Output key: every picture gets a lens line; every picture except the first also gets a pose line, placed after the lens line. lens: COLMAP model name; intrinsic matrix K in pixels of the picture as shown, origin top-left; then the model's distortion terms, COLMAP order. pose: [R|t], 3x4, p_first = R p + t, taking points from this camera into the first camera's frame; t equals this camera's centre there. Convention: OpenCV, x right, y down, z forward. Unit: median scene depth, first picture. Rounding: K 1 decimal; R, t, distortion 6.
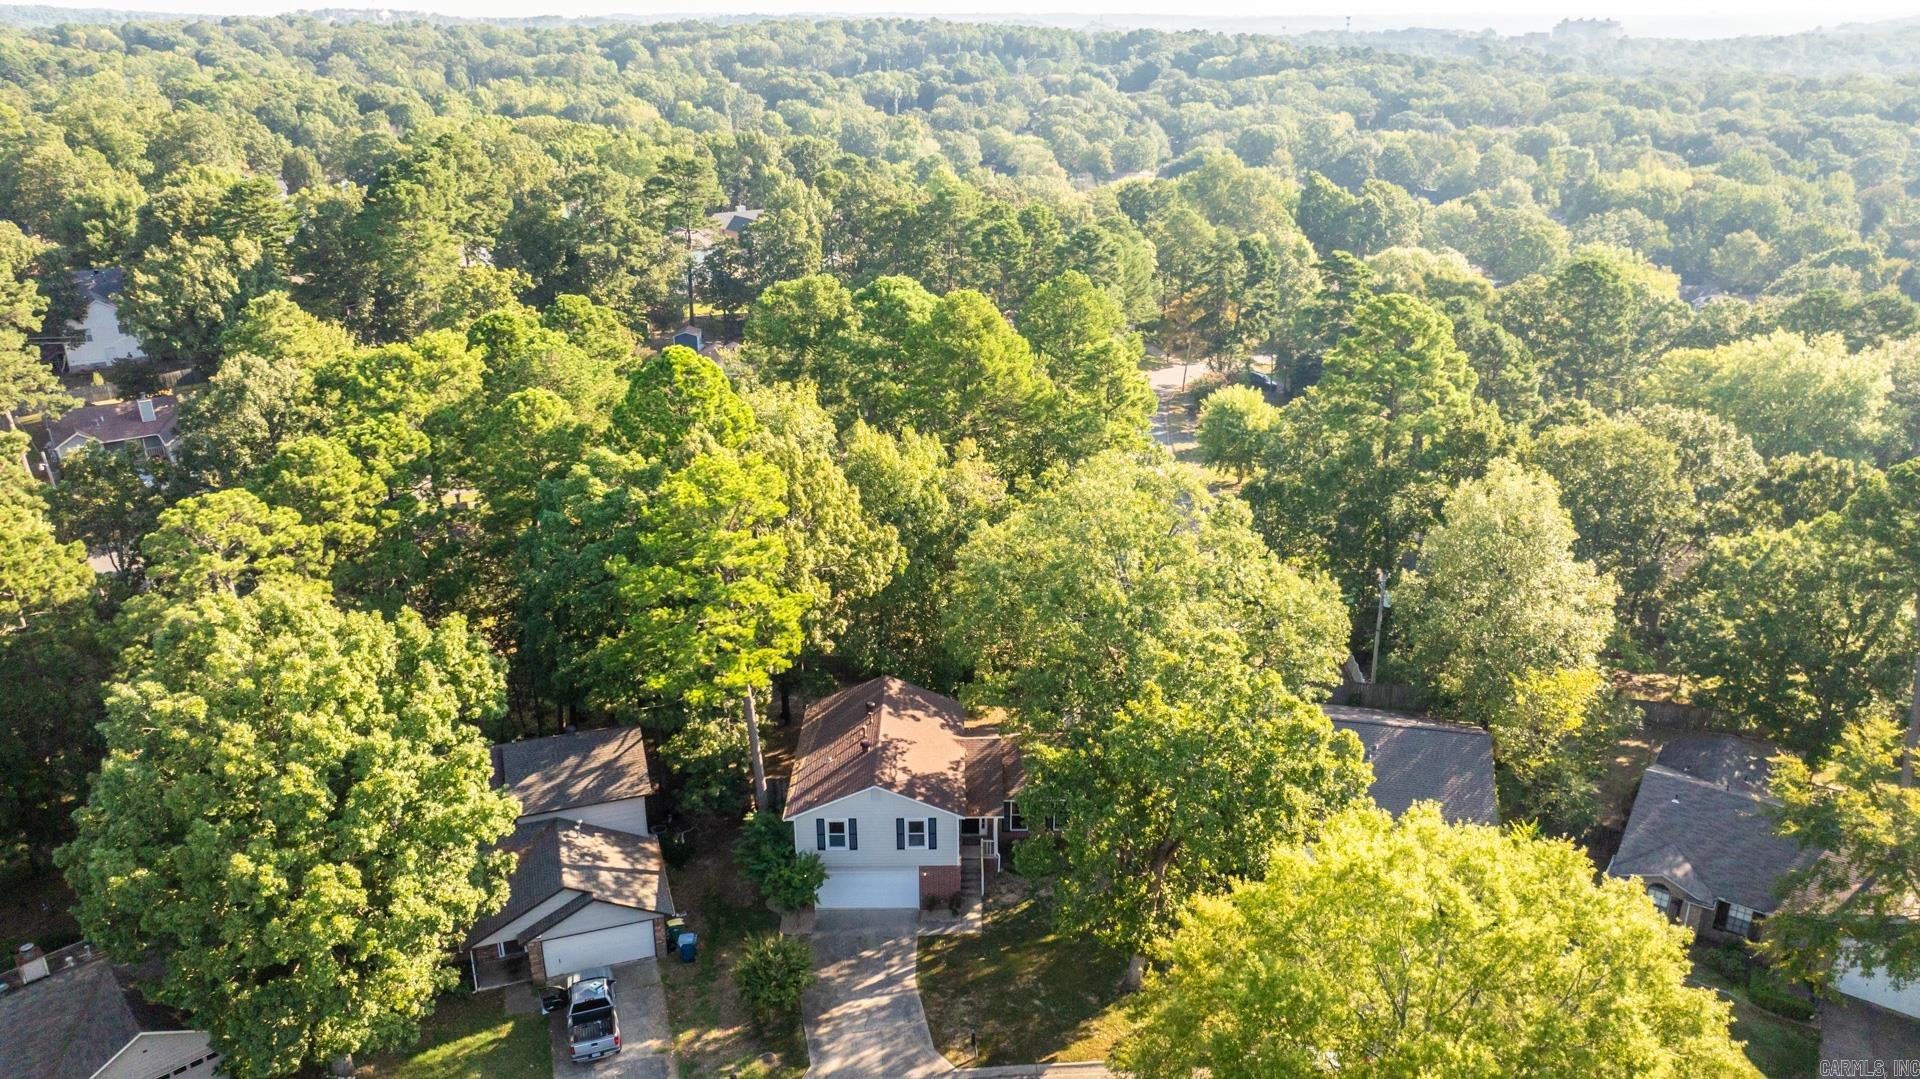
lens RADIAL K [[1337.9, 0, 961.3], [0, 1337.9, 539.9], [0, 0, 1]] dist [-0.013423, -0.001842]
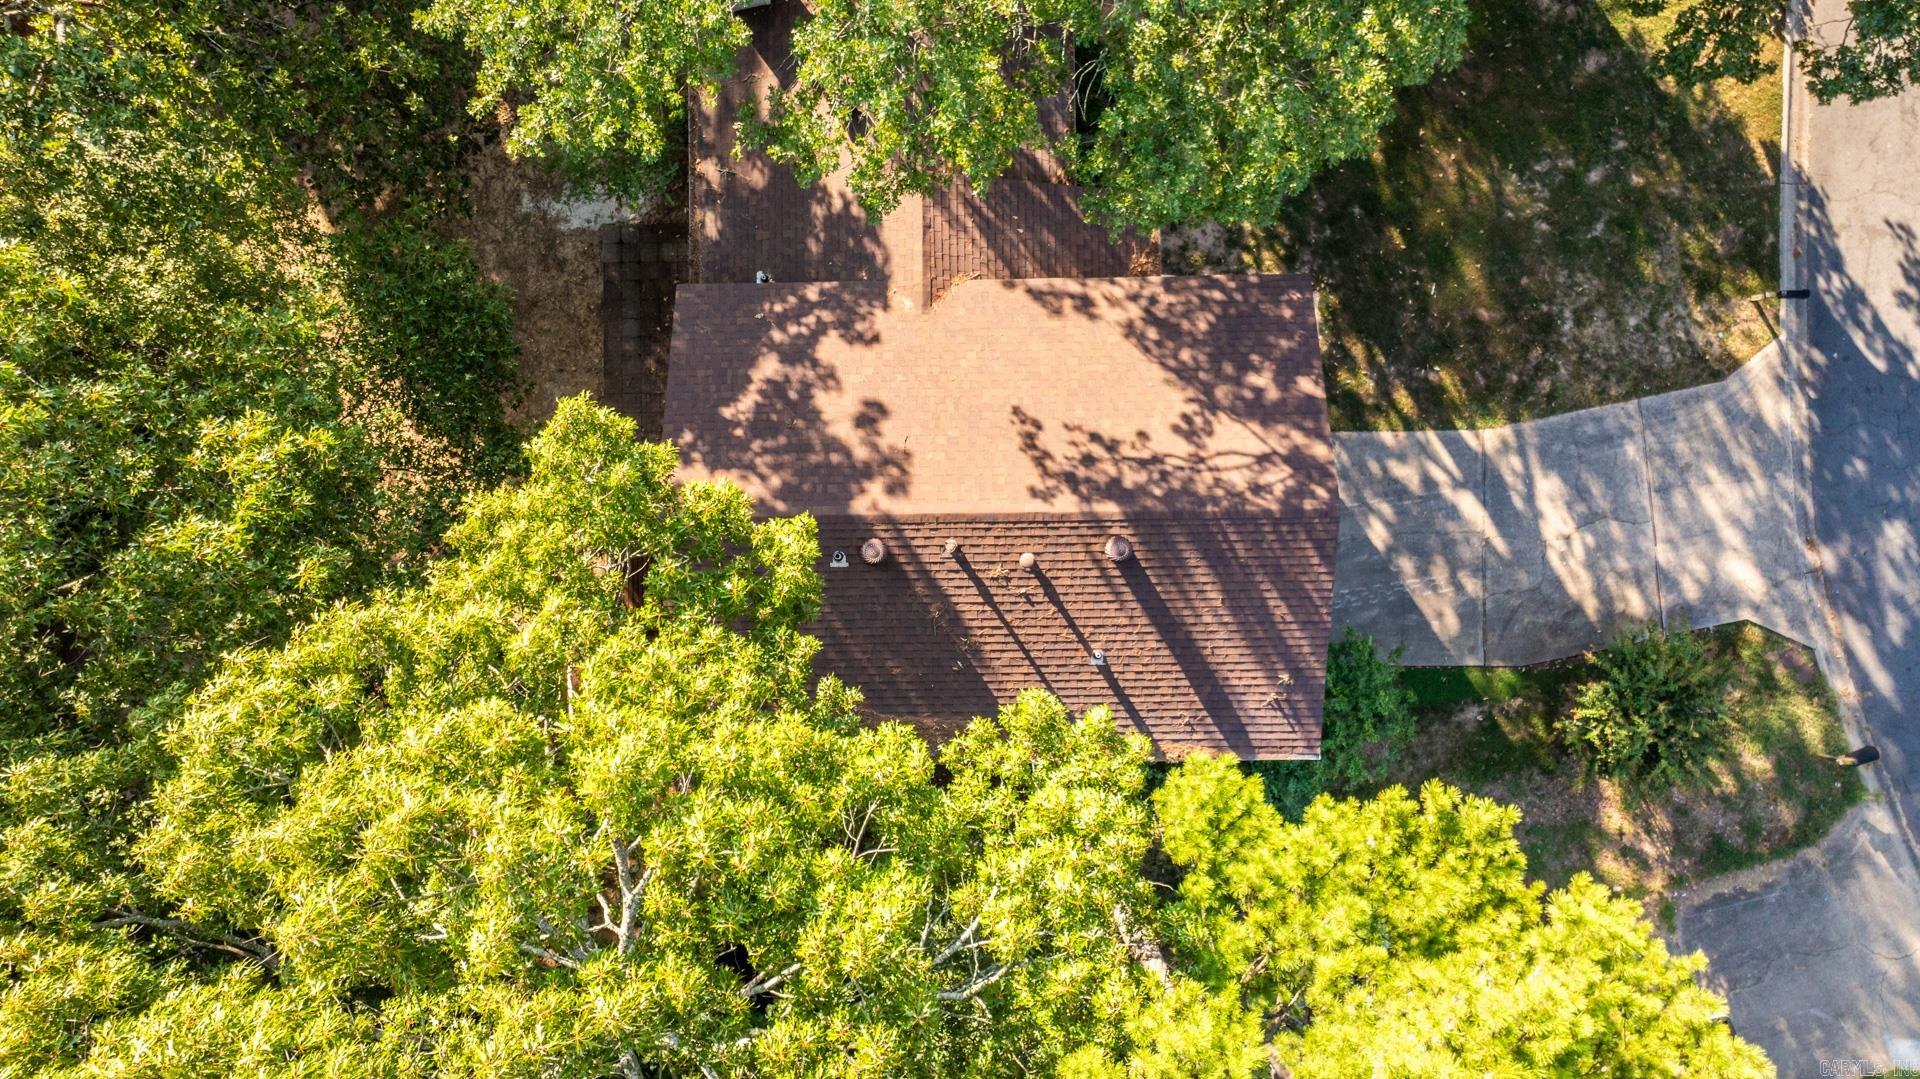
lens RADIAL K [[1337.9, 0, 960.0], [0, 1337.9, 540.0], [0, 0, 1]] dist [-0.013423, -0.001842]
pose [[-0.008305, -0.999794, 0.018535, -0.079401], [0.377821, 0.014024, 0.925772, -0.182044], [-0.925841, 0.014691, 0.377627, 0.954081]]
